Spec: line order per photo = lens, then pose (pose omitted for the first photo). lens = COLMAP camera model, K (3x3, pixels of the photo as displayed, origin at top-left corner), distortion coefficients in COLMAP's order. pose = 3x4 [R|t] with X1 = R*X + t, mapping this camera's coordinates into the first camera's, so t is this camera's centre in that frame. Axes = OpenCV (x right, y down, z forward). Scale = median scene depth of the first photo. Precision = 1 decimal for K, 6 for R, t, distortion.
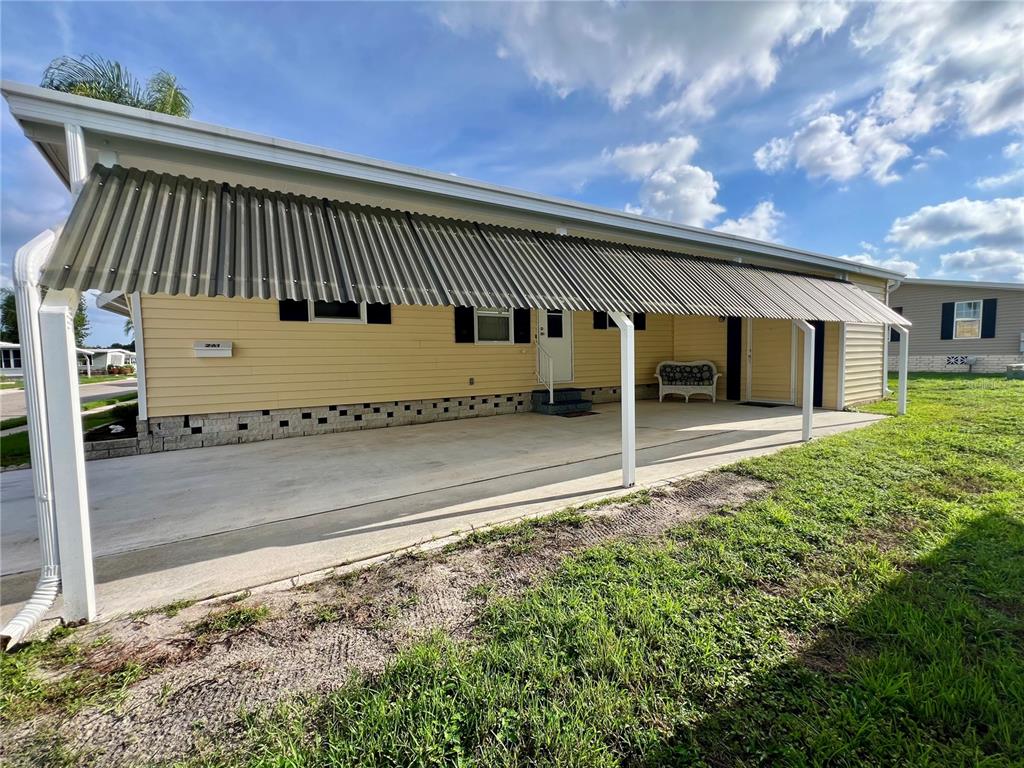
lens RADIAL K [[403.3, 0, 512.0], [0, 403.3, 384.0], [0, 0, 1]] dist [-0.000453, -0.000014]
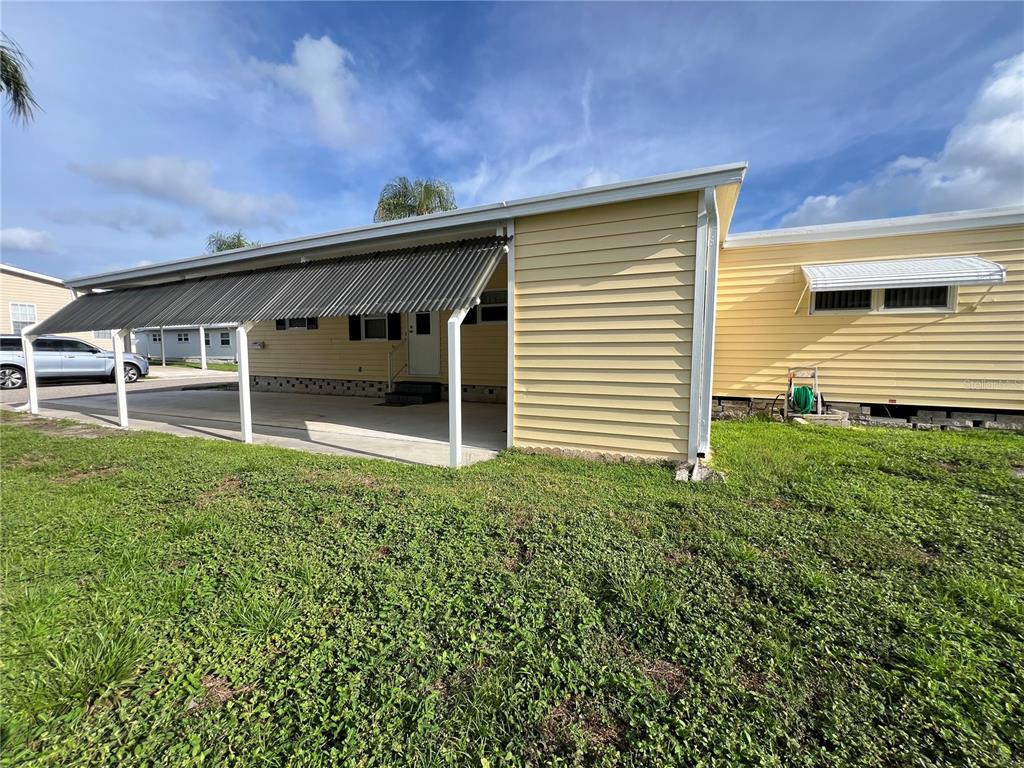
lens RADIAL K [[403.3, 0, 512.0], [0, 403.3, 384.0], [0, 0, 1]] dist [-0.000453, -0.000014]
pose [[0.564529, 0.088532, -0.820651, 1.375934], [-0.061122, 0.995985, 0.065402, -0.081890], [0.823147, 0.013238, 0.567674, 0.701779]]
